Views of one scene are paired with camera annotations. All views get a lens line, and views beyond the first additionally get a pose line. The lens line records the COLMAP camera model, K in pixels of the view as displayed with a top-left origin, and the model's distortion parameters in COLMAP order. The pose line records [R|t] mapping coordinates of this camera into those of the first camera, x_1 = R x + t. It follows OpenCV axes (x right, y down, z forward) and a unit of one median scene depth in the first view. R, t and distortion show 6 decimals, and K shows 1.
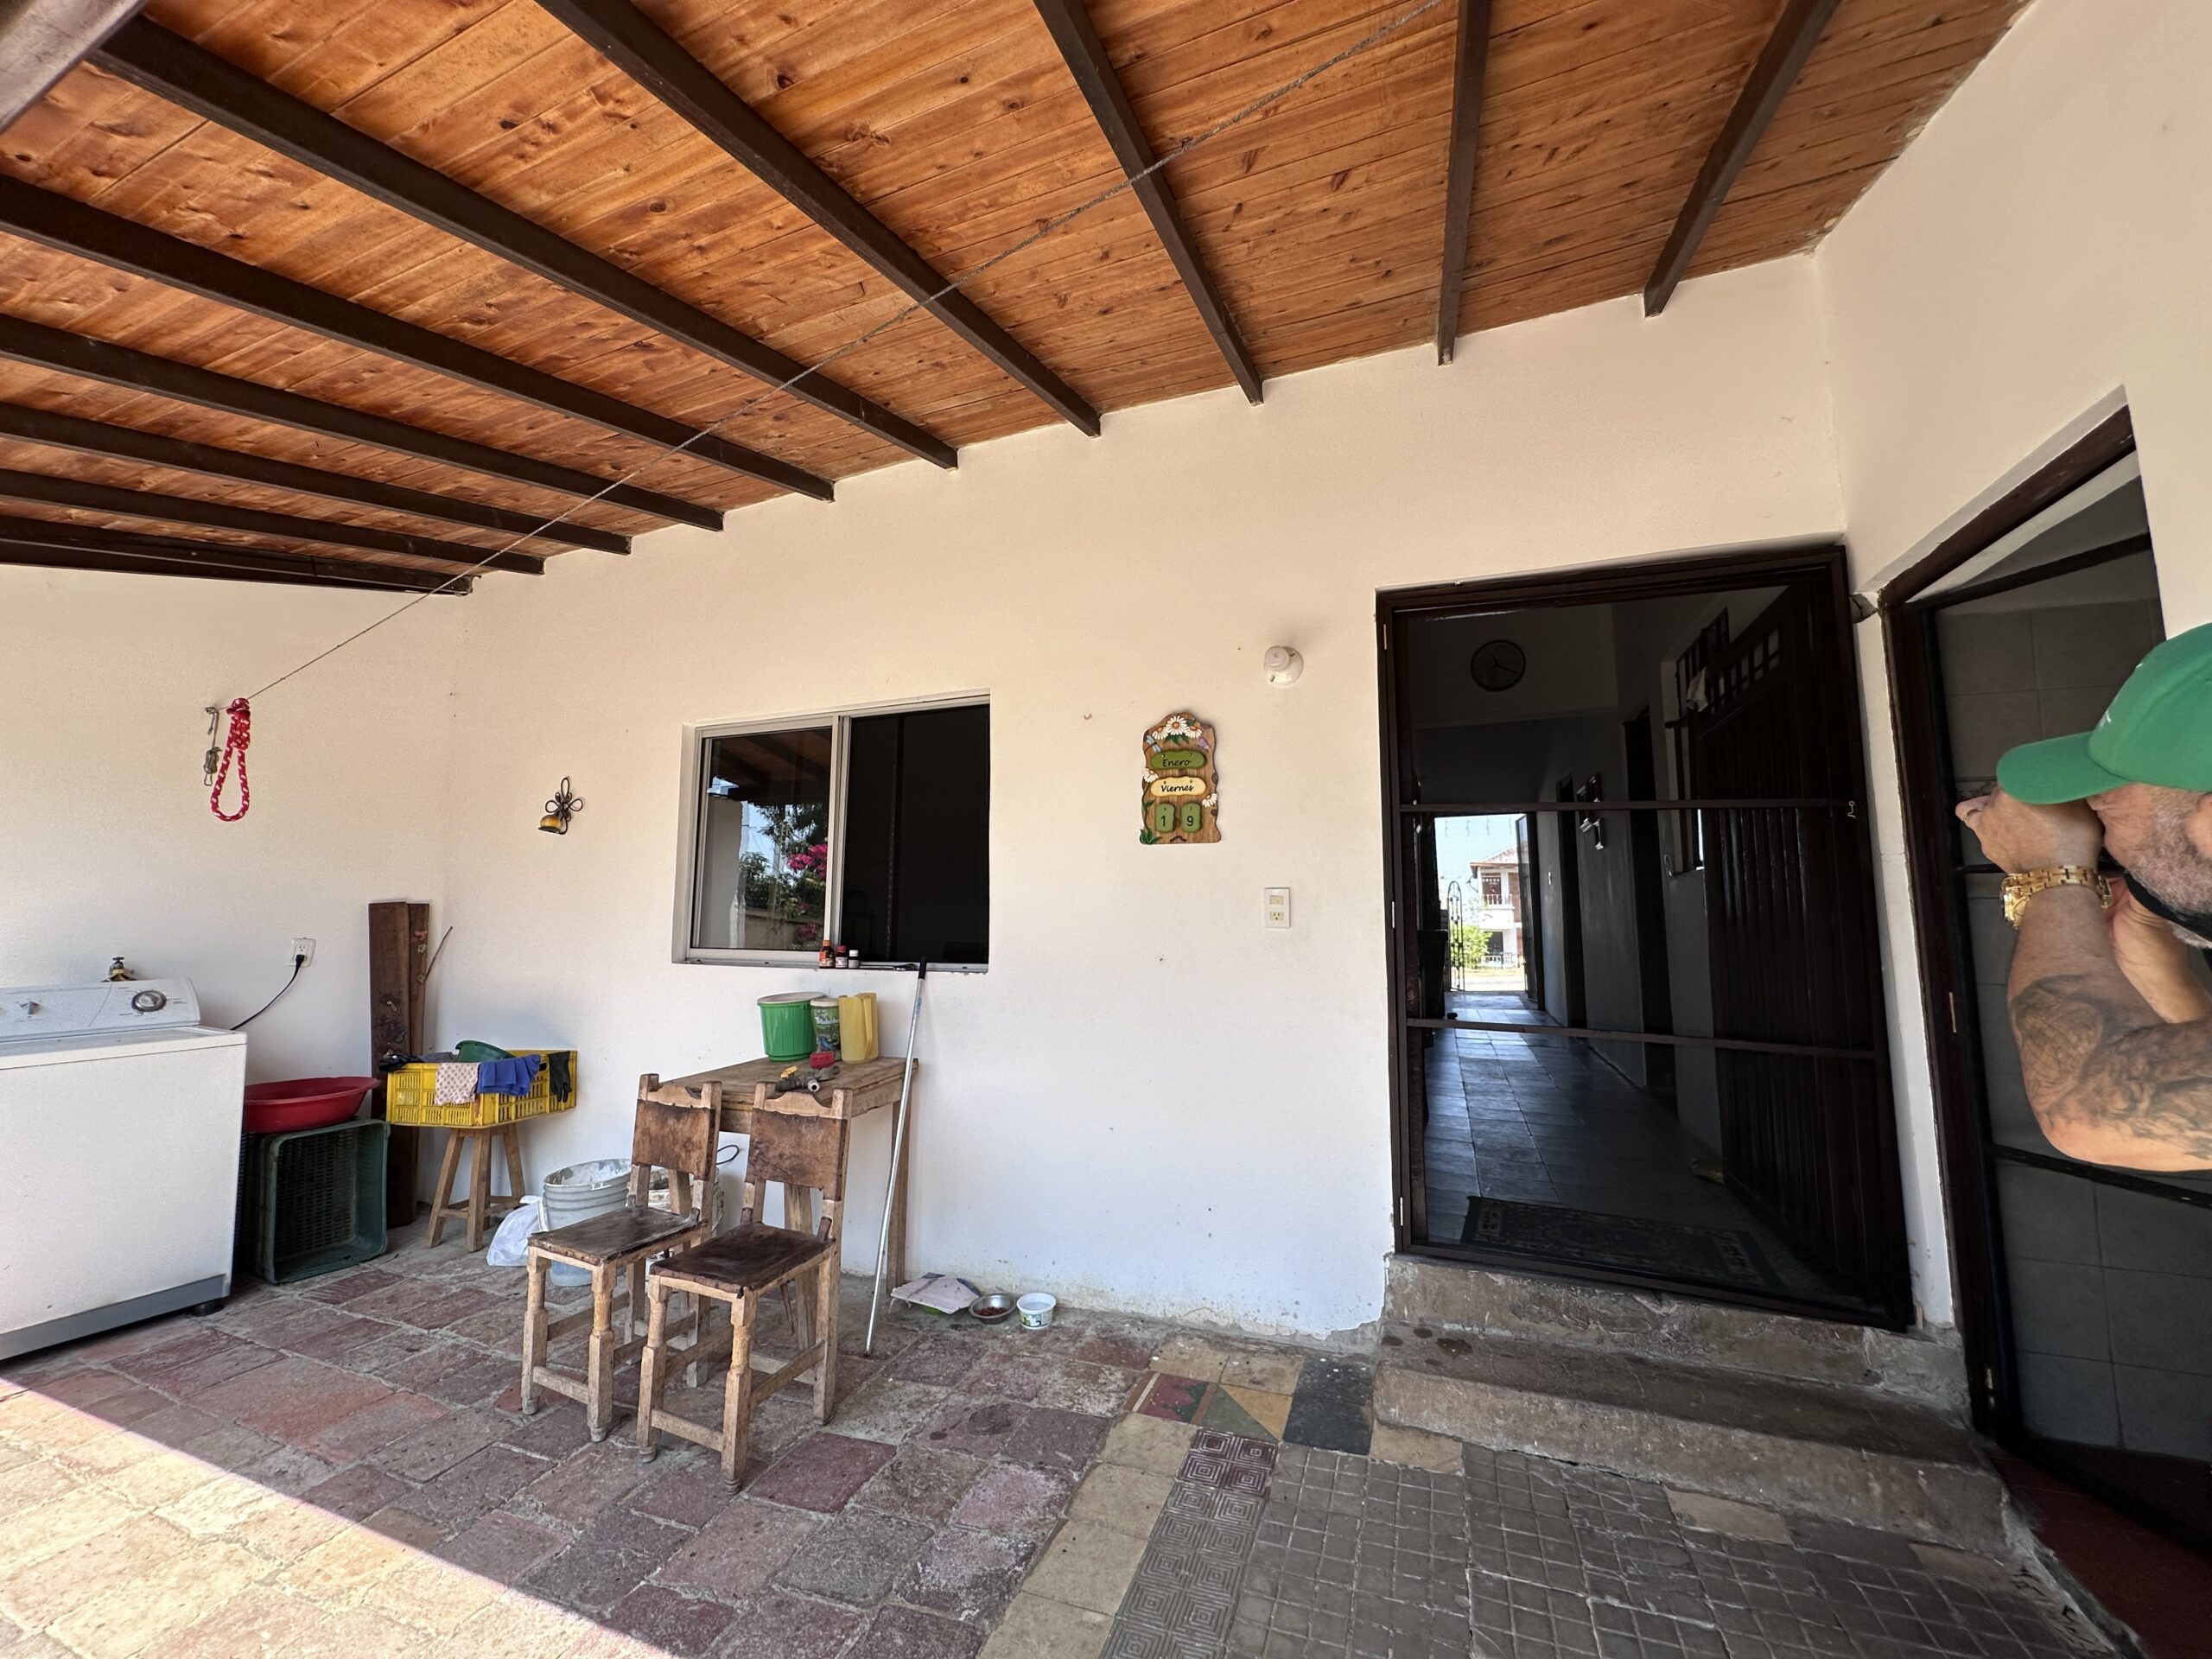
lens RADIAL K [[879.8, 0, 1106.0], [0, 879.8, 829.5], [0, 0, 1]] dist [-0.001331, -0.000004]
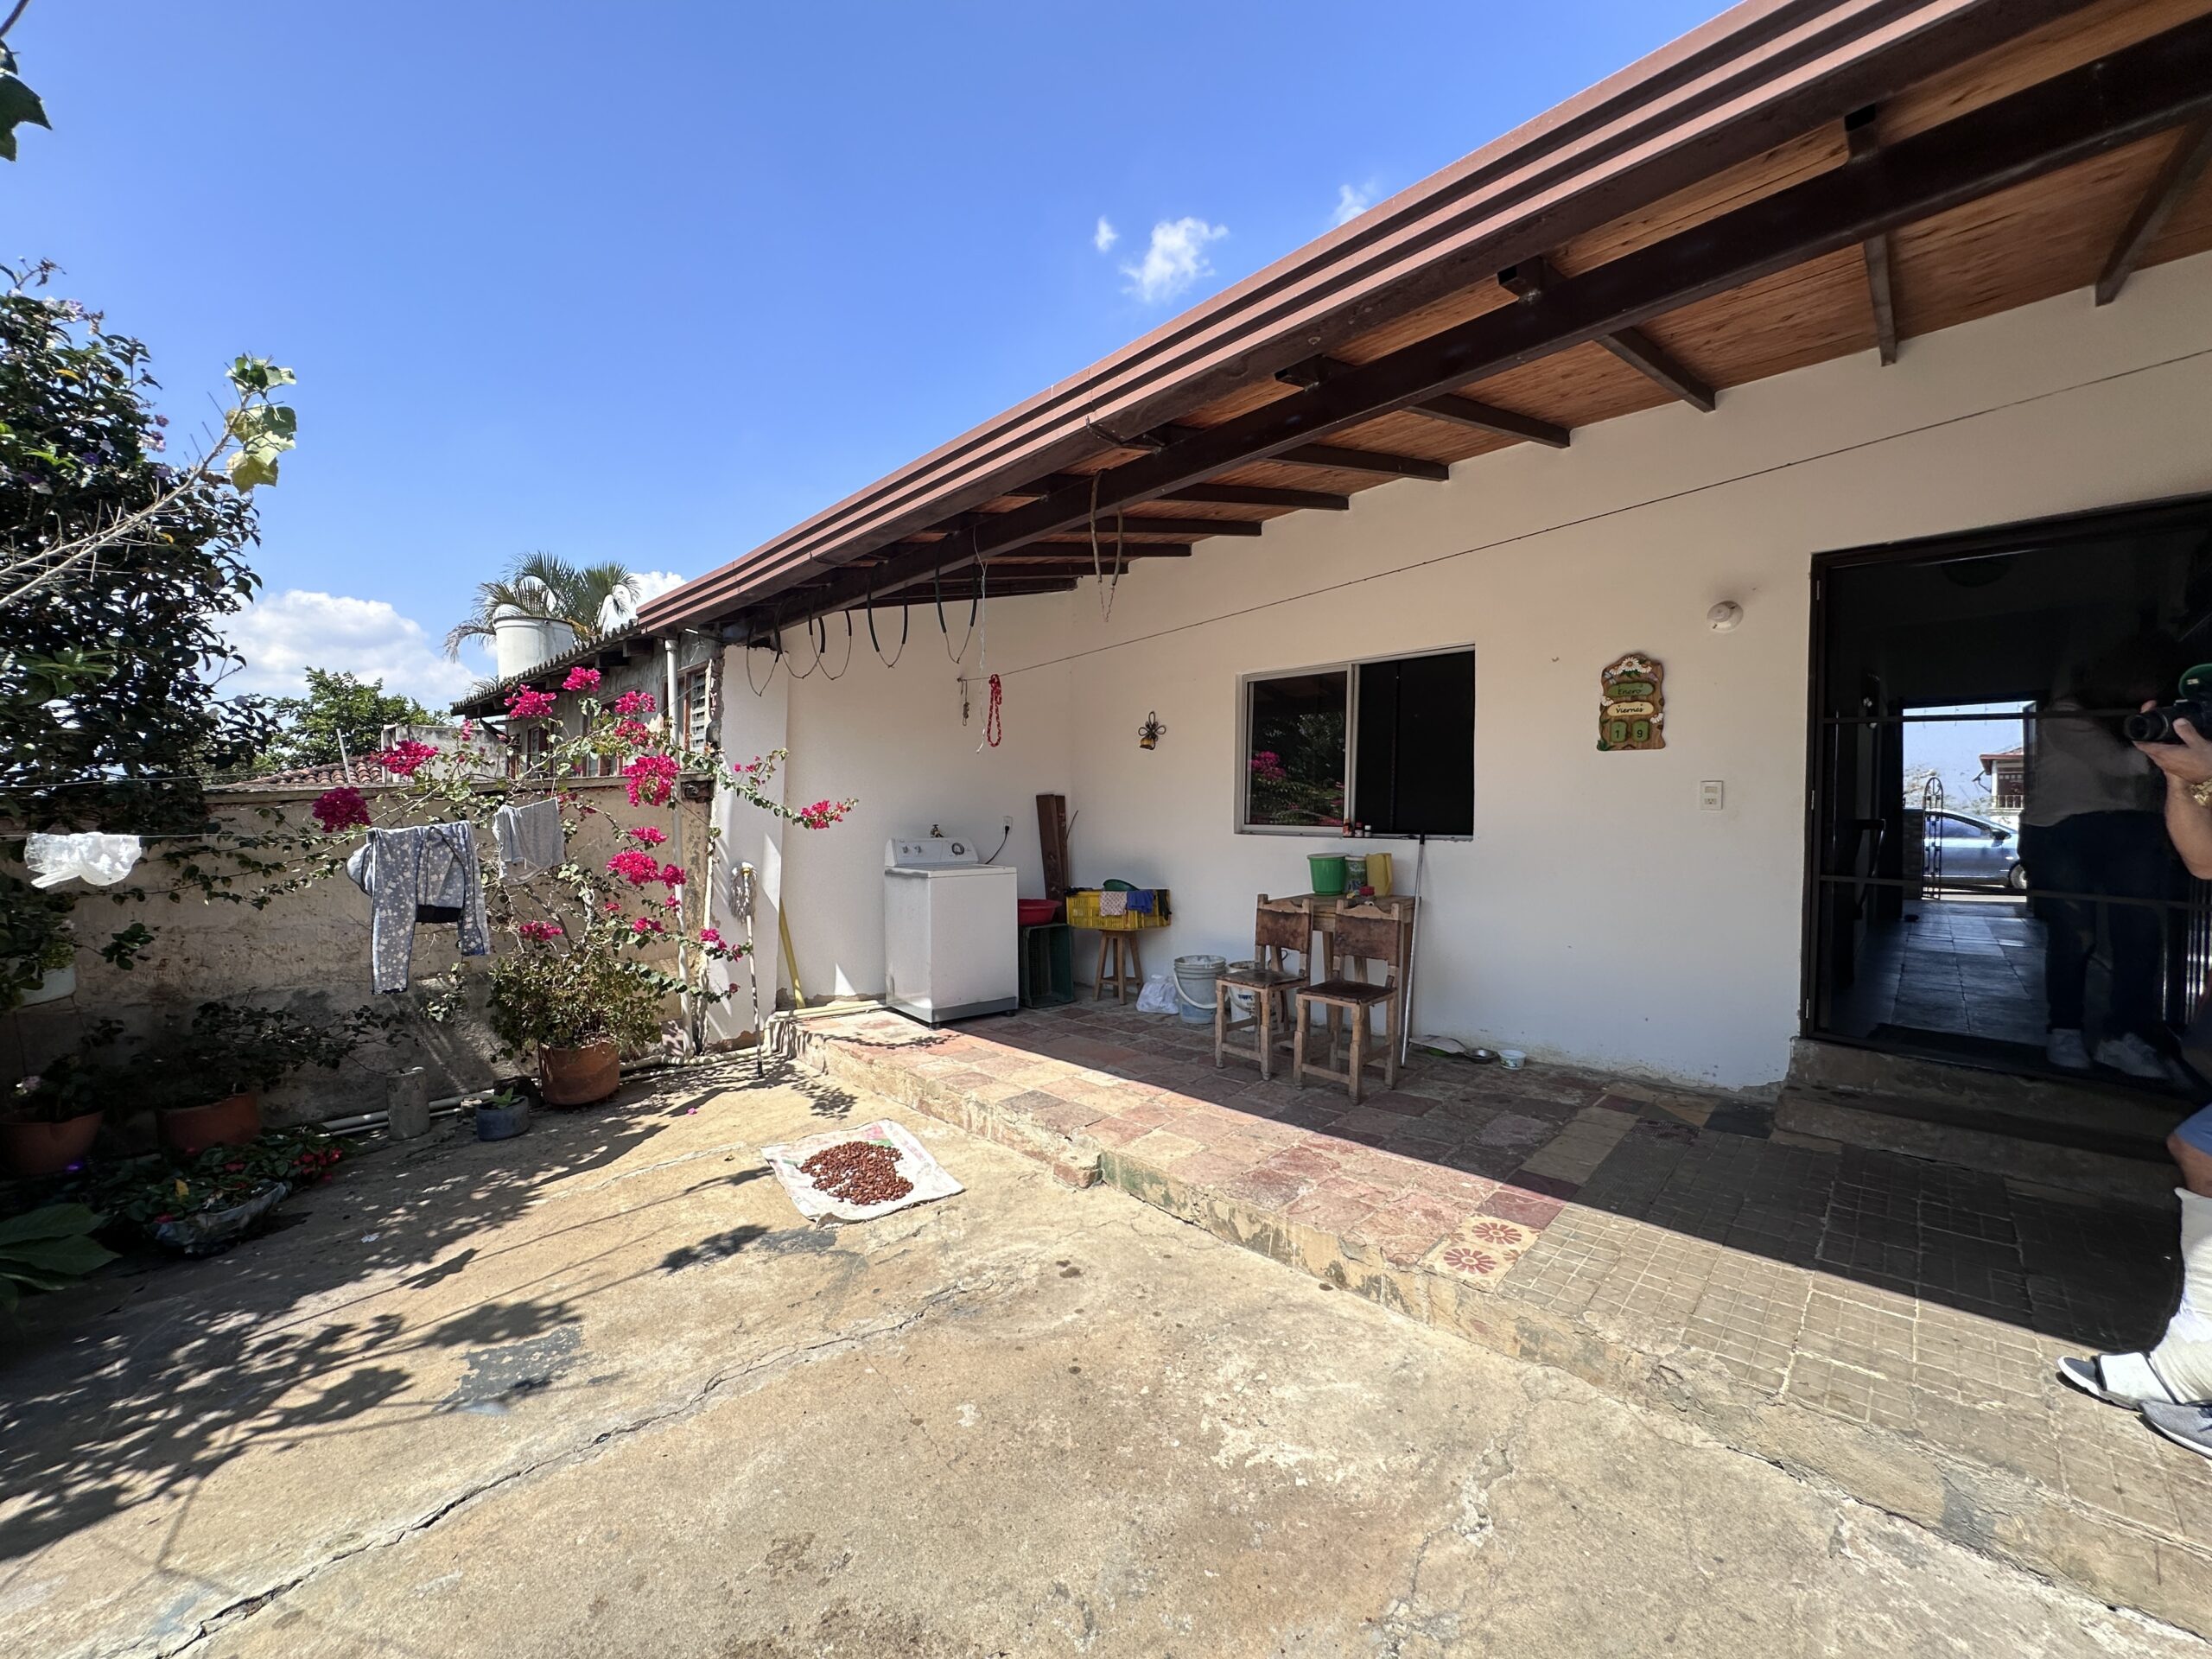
lens RADIAL K [[879.8, 0, 1106.0], [0, 879.8, 829.5], [0, 0, 1]] dist [-0.001331, -0.000004]
pose [[0.922365, 0.014749, -0.386037, -0.145570], [0.029330, 0.993713, 0.108045, -0.034248], [0.385204, -0.110979, 0.916134, -0.624426]]
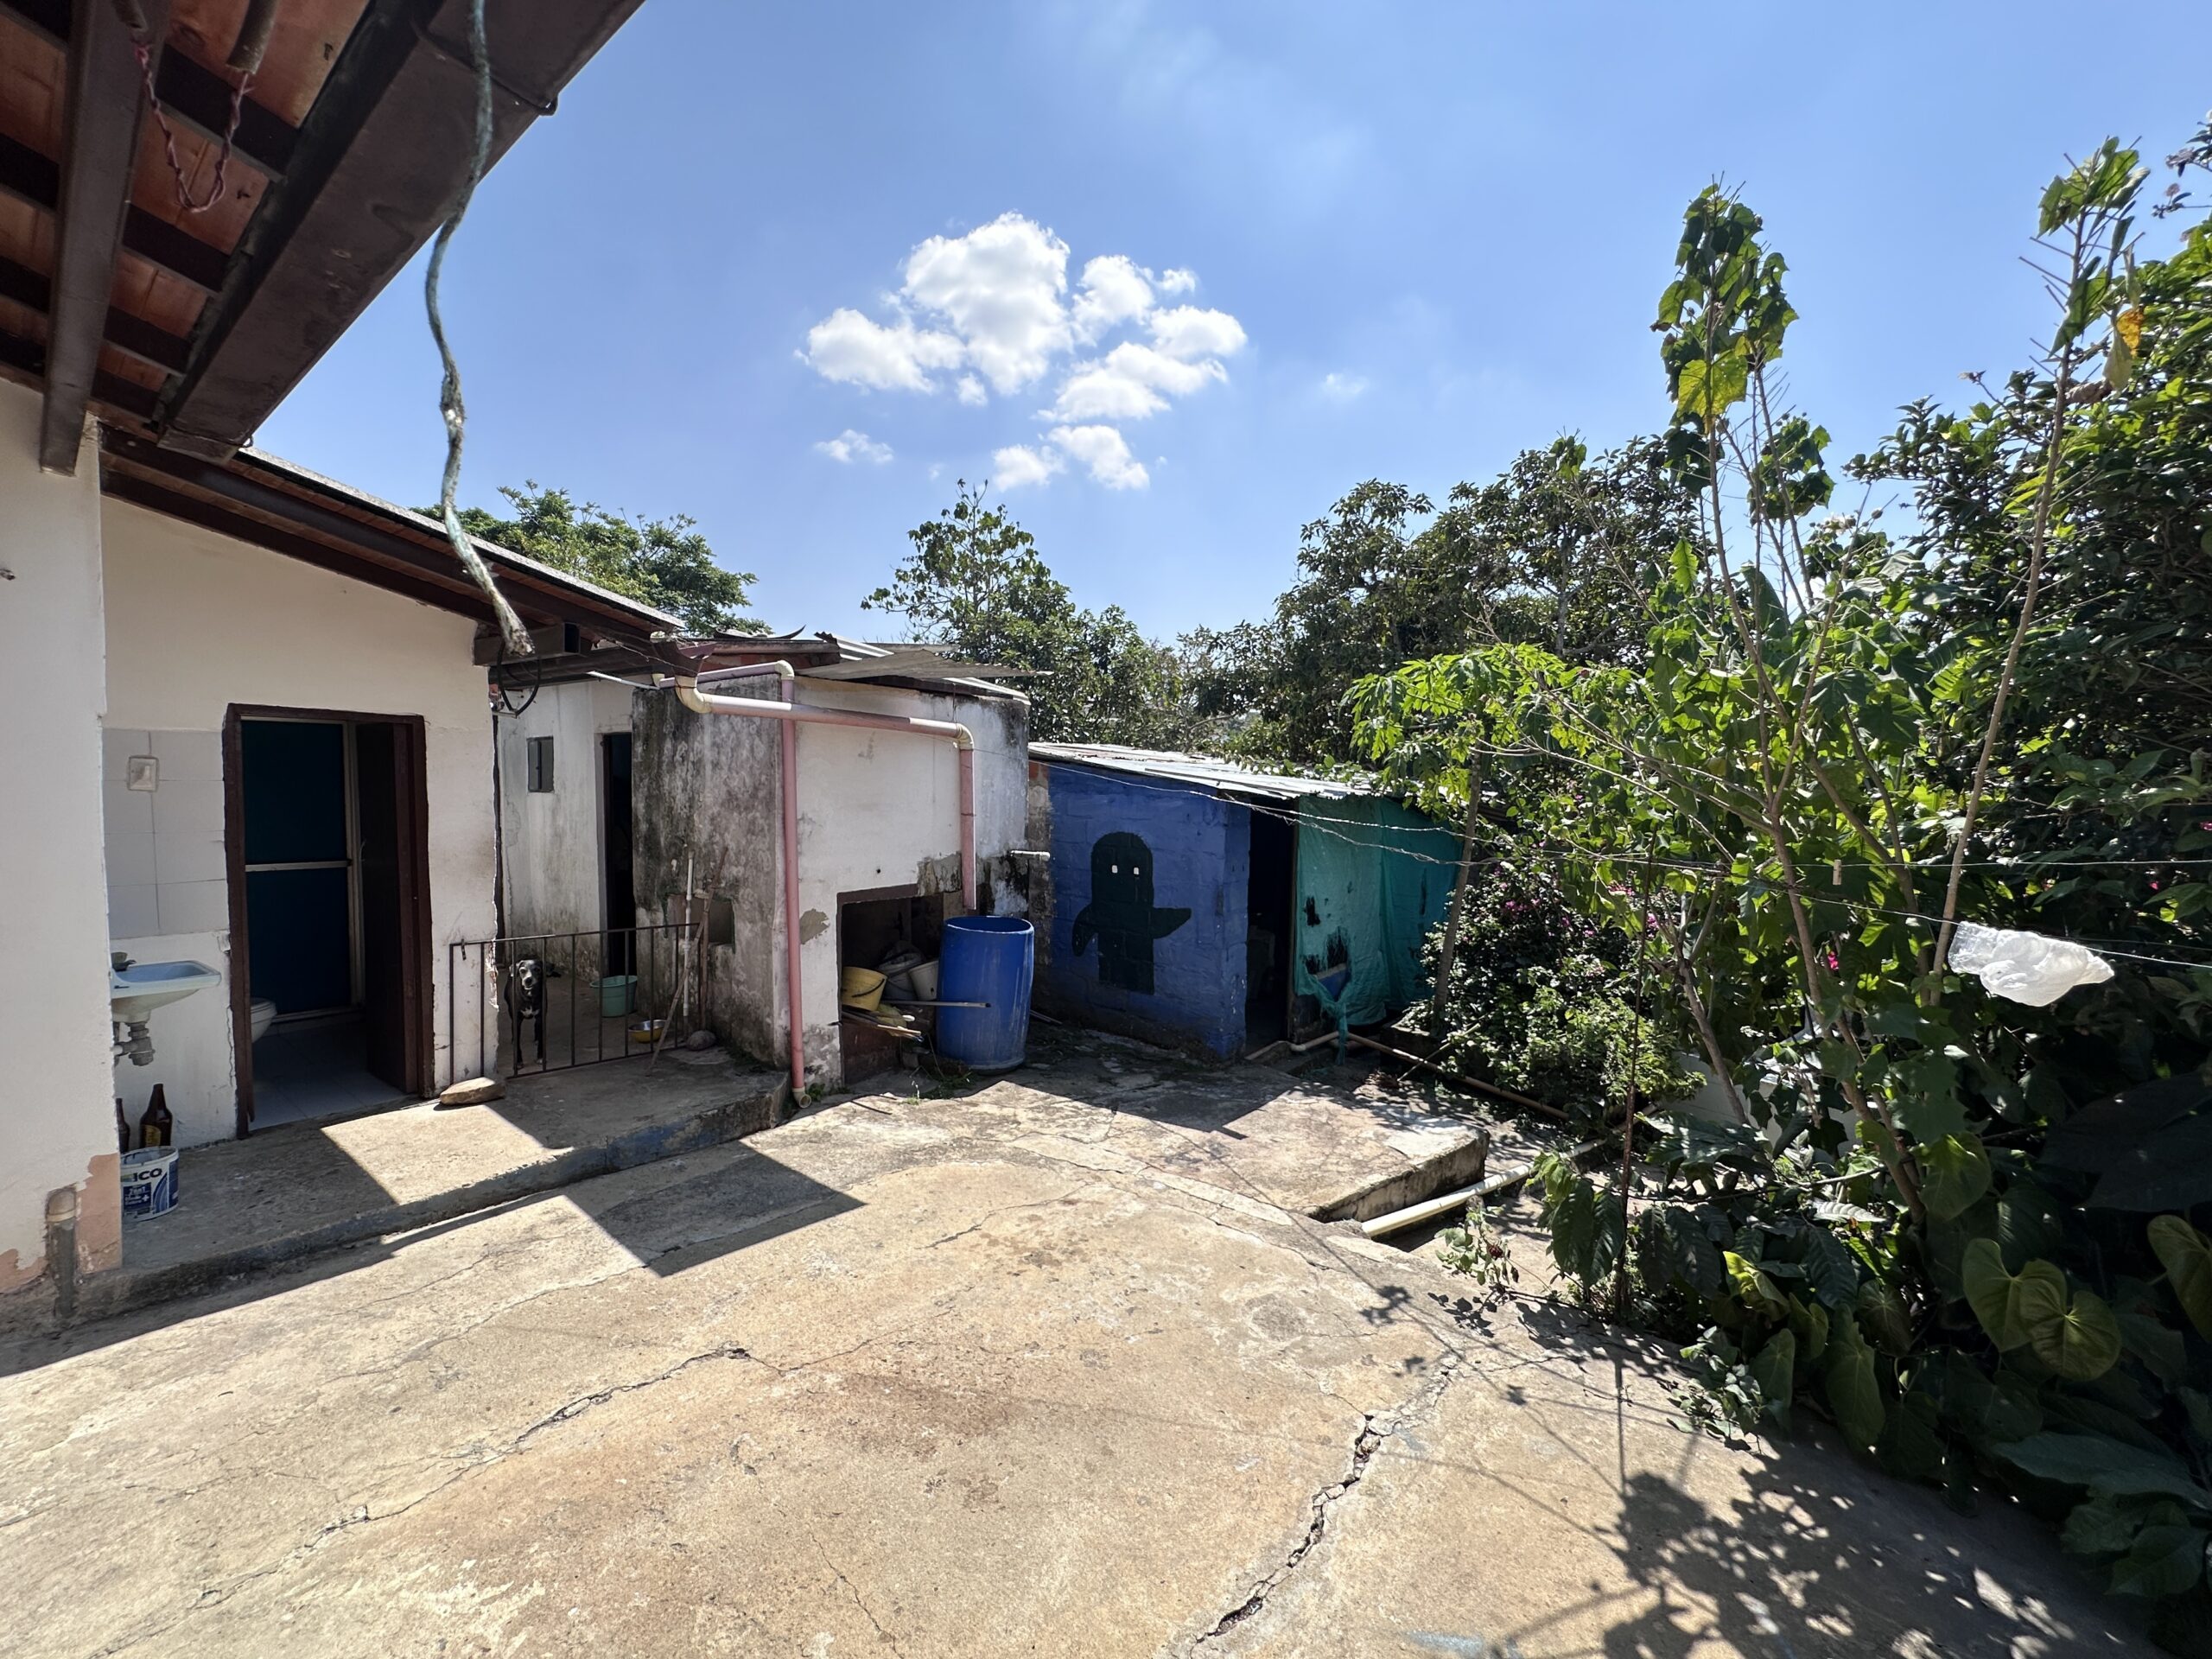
lens RADIAL K [[884.8, 0, 1106.0], [0, 884.8, 829.5], [0, 0, 1]] dist [-0.000816, 0.000260]
pose [[-0.967397, -0.023365, 0.252184, -0.896963], [-0.035866, 0.998339, -0.045088, 0.009969], [-0.250711, -0.052663, -0.966628, 0.580338]]
